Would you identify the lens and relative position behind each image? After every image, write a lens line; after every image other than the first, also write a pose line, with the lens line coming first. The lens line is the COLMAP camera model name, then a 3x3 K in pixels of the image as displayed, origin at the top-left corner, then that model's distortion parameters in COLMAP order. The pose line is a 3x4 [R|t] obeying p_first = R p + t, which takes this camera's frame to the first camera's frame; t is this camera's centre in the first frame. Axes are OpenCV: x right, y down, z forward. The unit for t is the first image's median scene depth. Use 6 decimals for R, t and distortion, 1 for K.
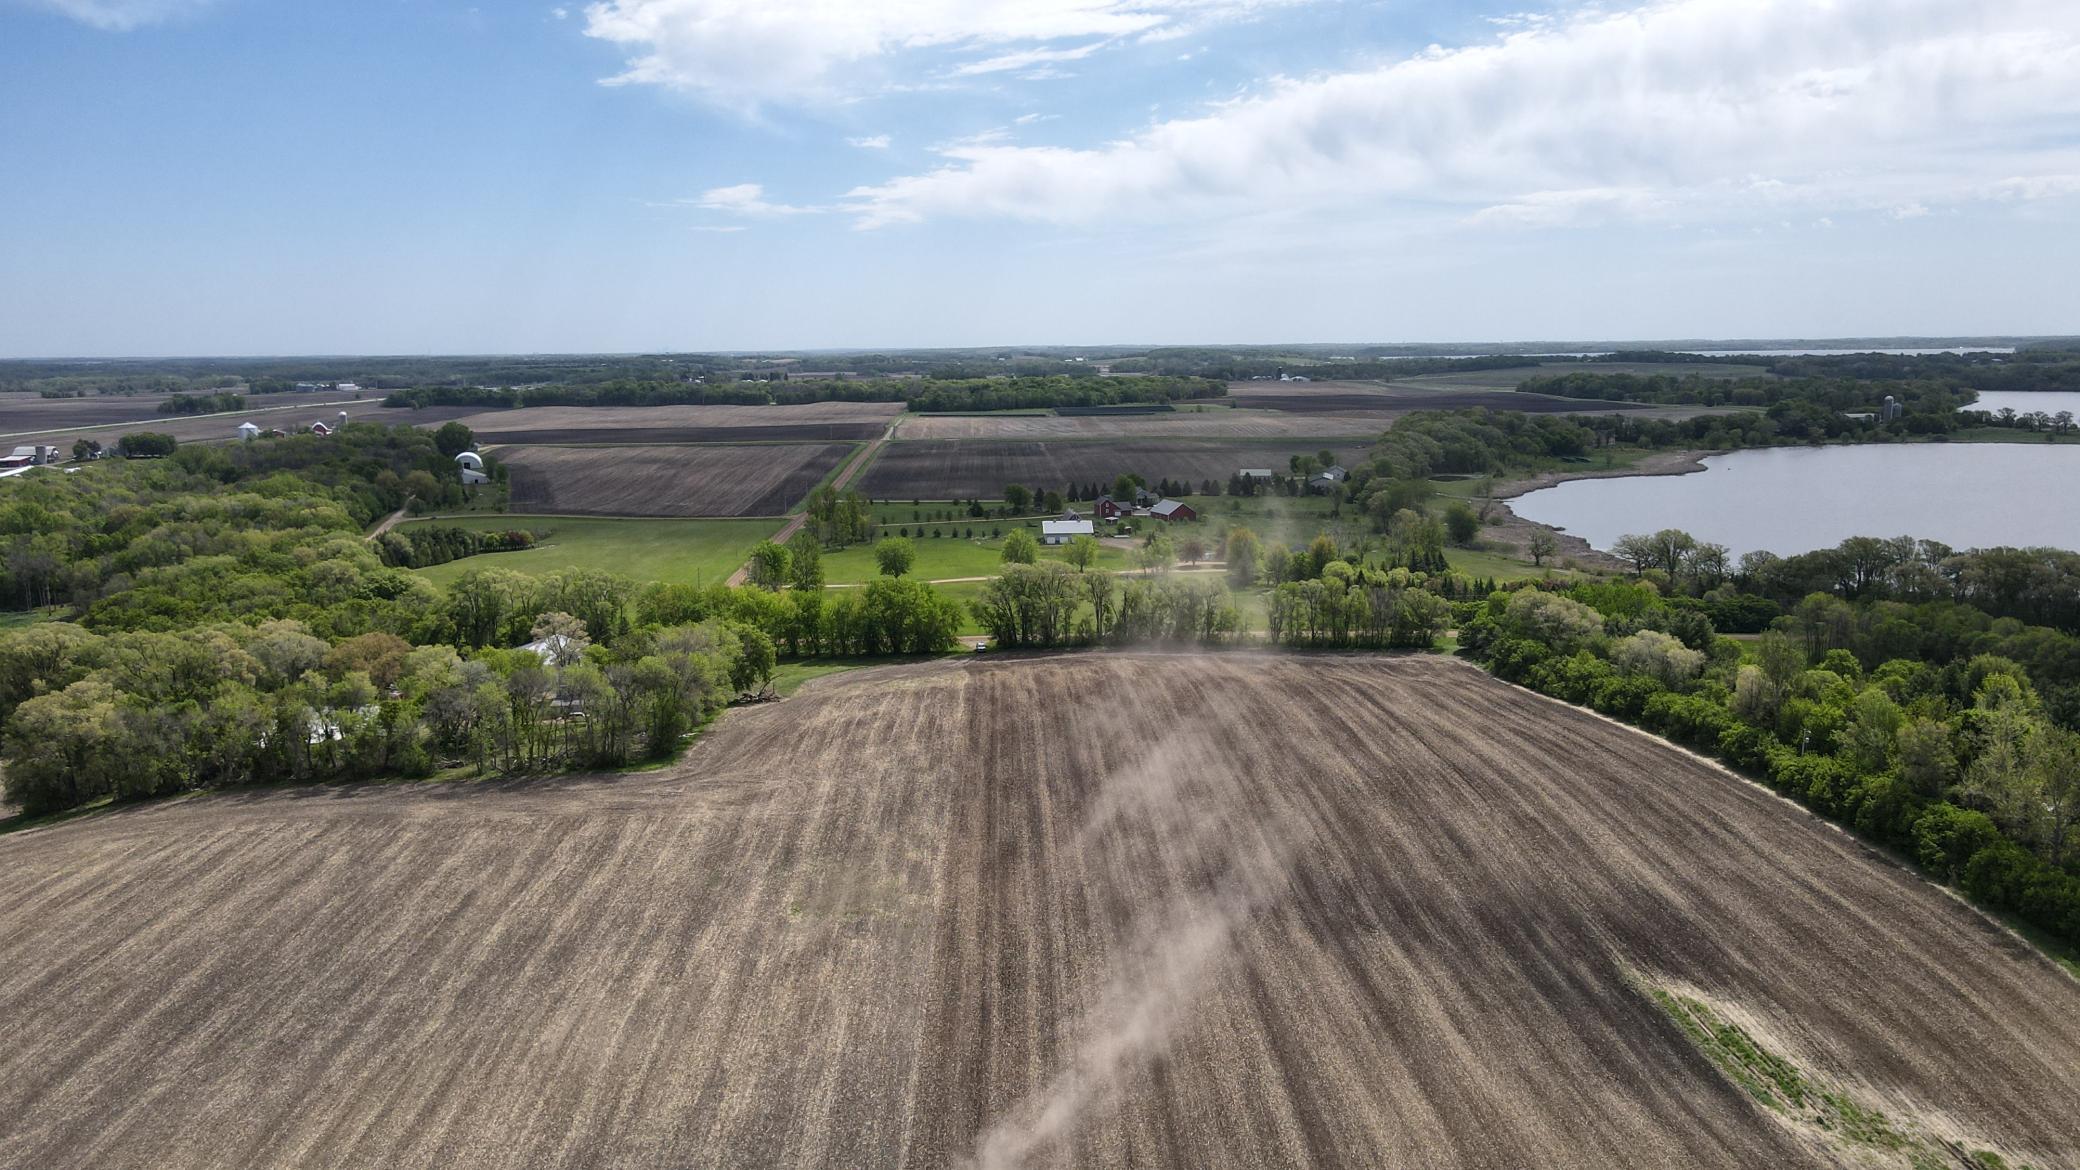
lens RADIAL K [[1554.9, 0, 1032.0], [0, 1554.9, 538.0], [0, 0, 1]] dist [0.008744, 0.008109]
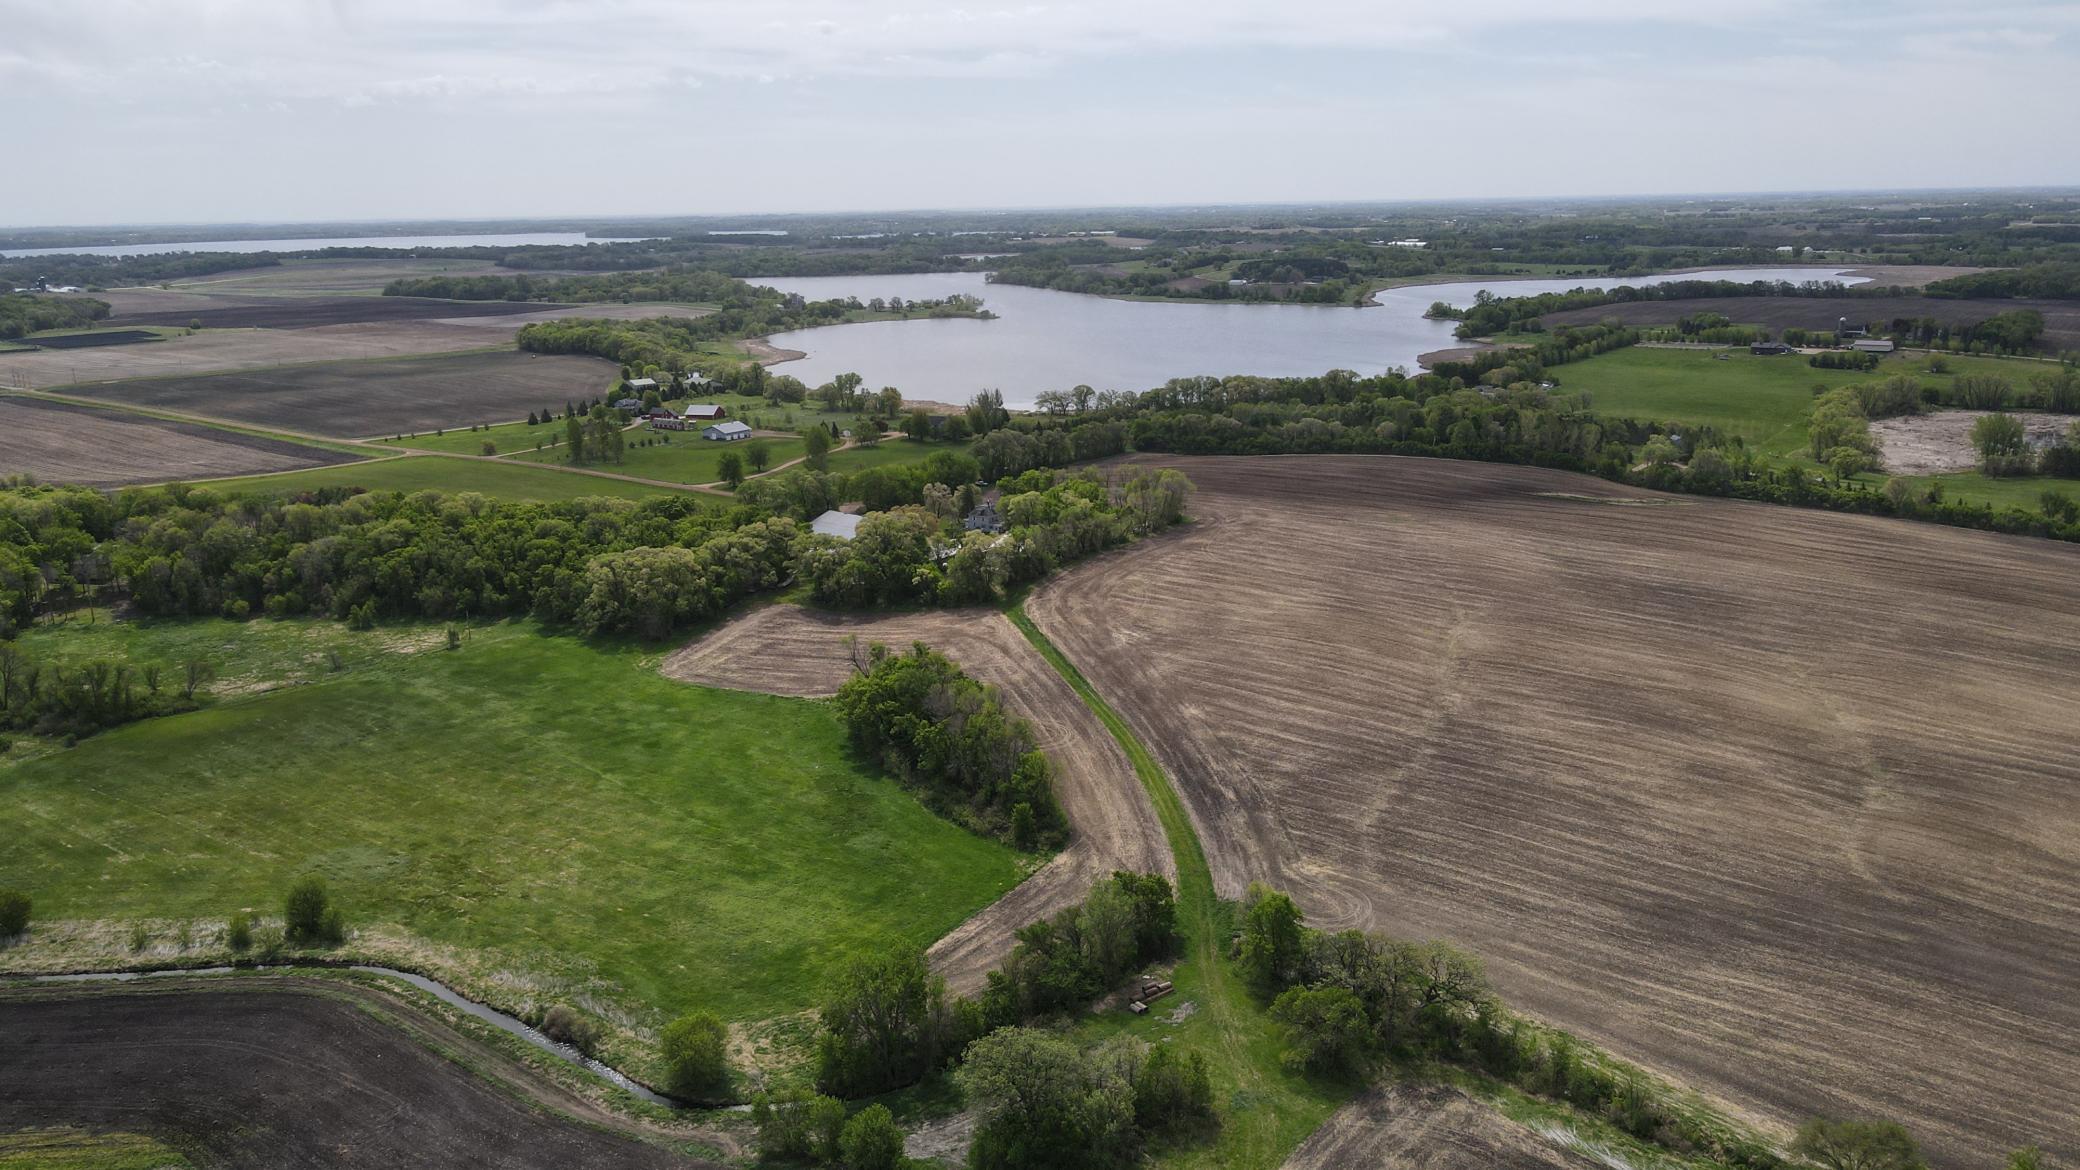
lens RADIAL K [[1545.6, 0, 1033.1], [0, 1545.6, 579.8], [0, 0, 1]] dist [-0.008368, 0.047012]
pose [[0.621646, -0.189212, 0.760102, -2.143217], [0.110282, 0.981862, 0.154221, -0.136768], [-0.775496, -0.012046, 0.631238, -0.231943]]
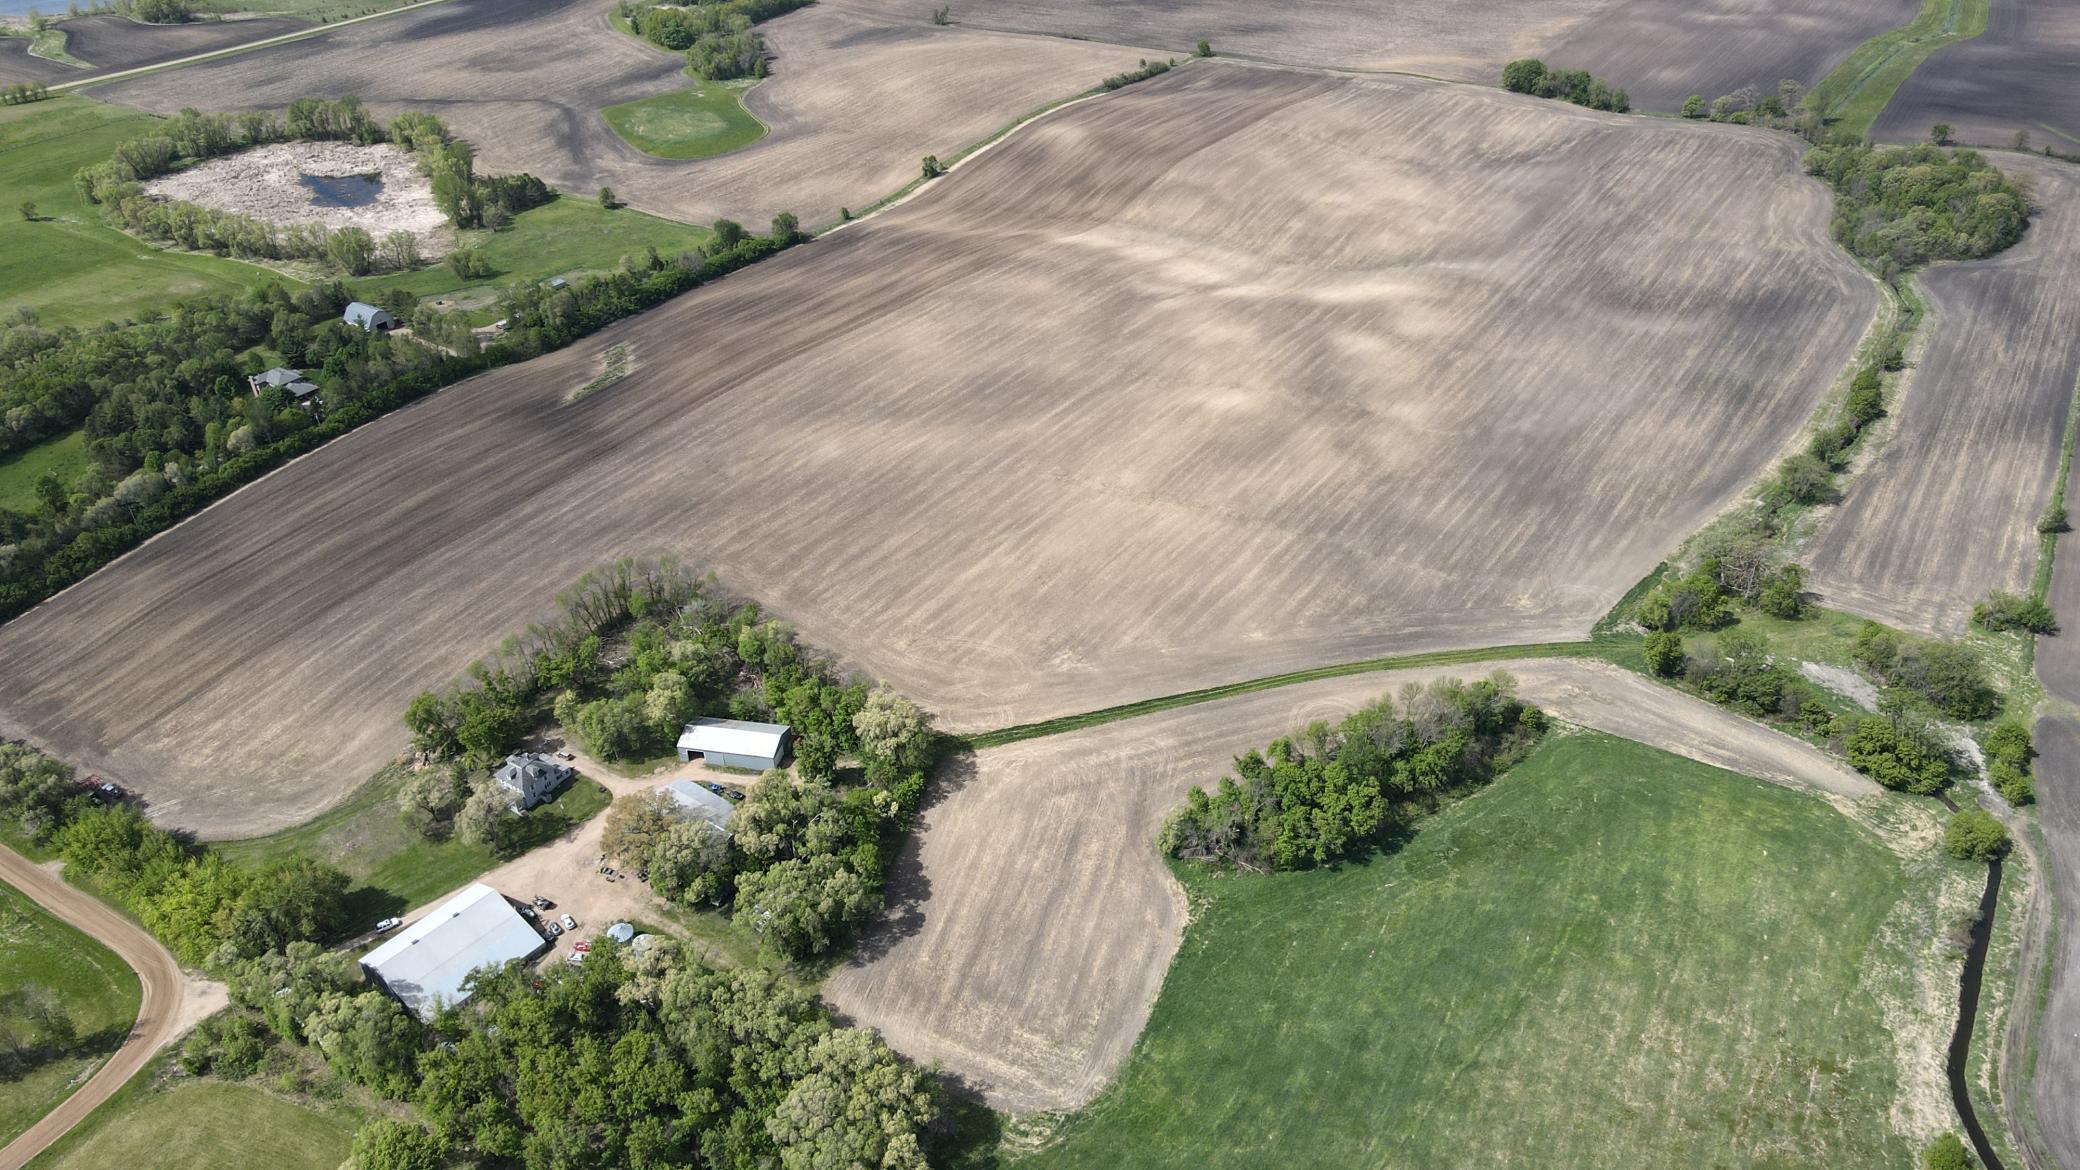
lens RADIAL K [[1526.2, 0, 1025.0], [0, 1526.2, 586.4], [0, 0, 1]] dist [0.001539, 0.033699]
pose [[-0.813830, -0.279822, 0.509294, -1.512512], [0.120581, 0.776032, 0.619059, -0.912698], [-0.568455, 0.565221, -0.597817, 1.837353]]
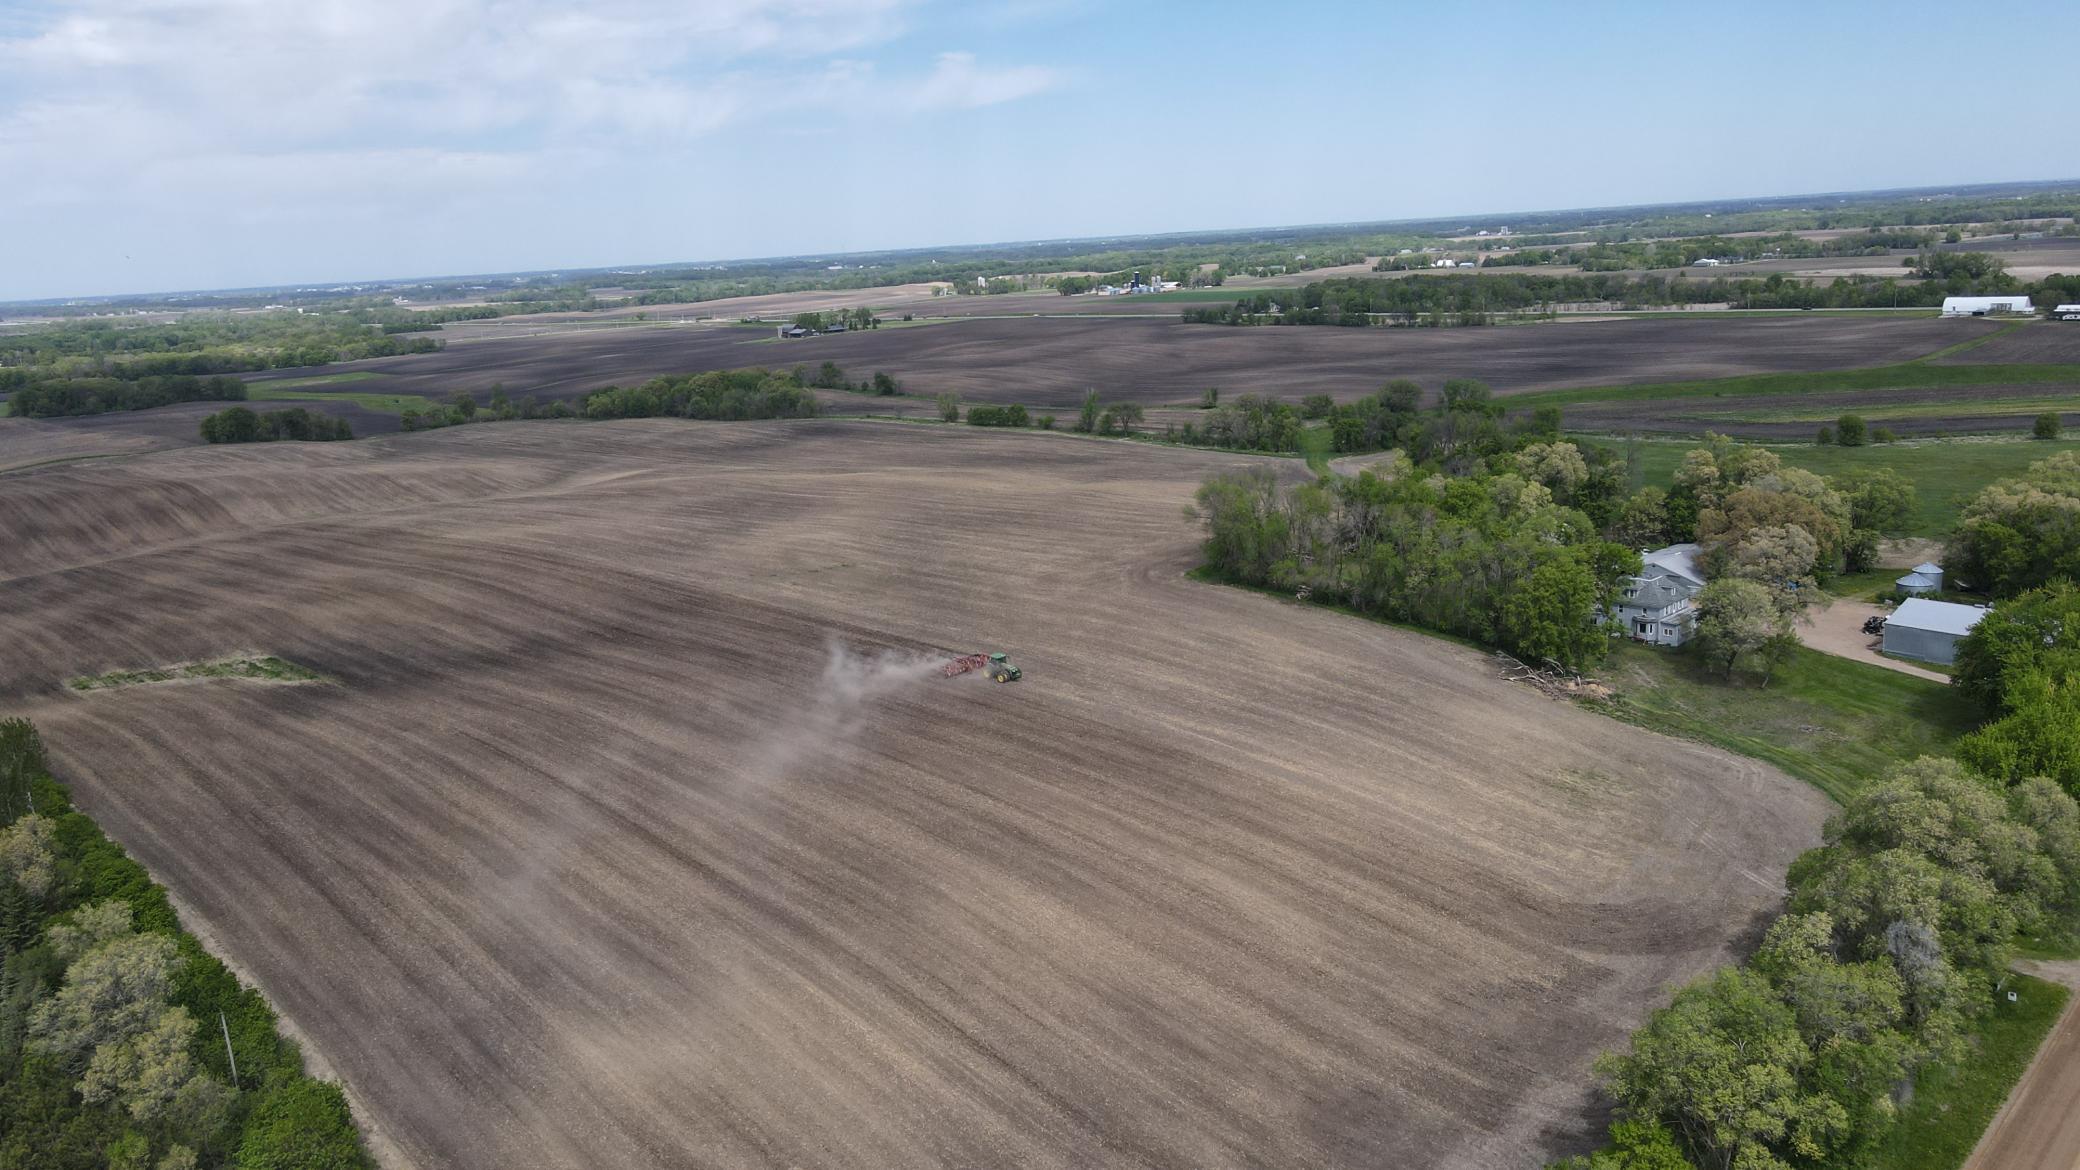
lens RADIAL K [[1523.6, 0, 1024.2], [0, 1523.6, 585.8], [0, 0, 1]] dist [-0.002220, 0.033061]
pose [[-0.745904, 0.203082, -0.634338, 0.566661], [-0.016160, 0.946585, 0.322050, -0.203742], [0.665857, 0.250469, -0.702780, 1.744051]]
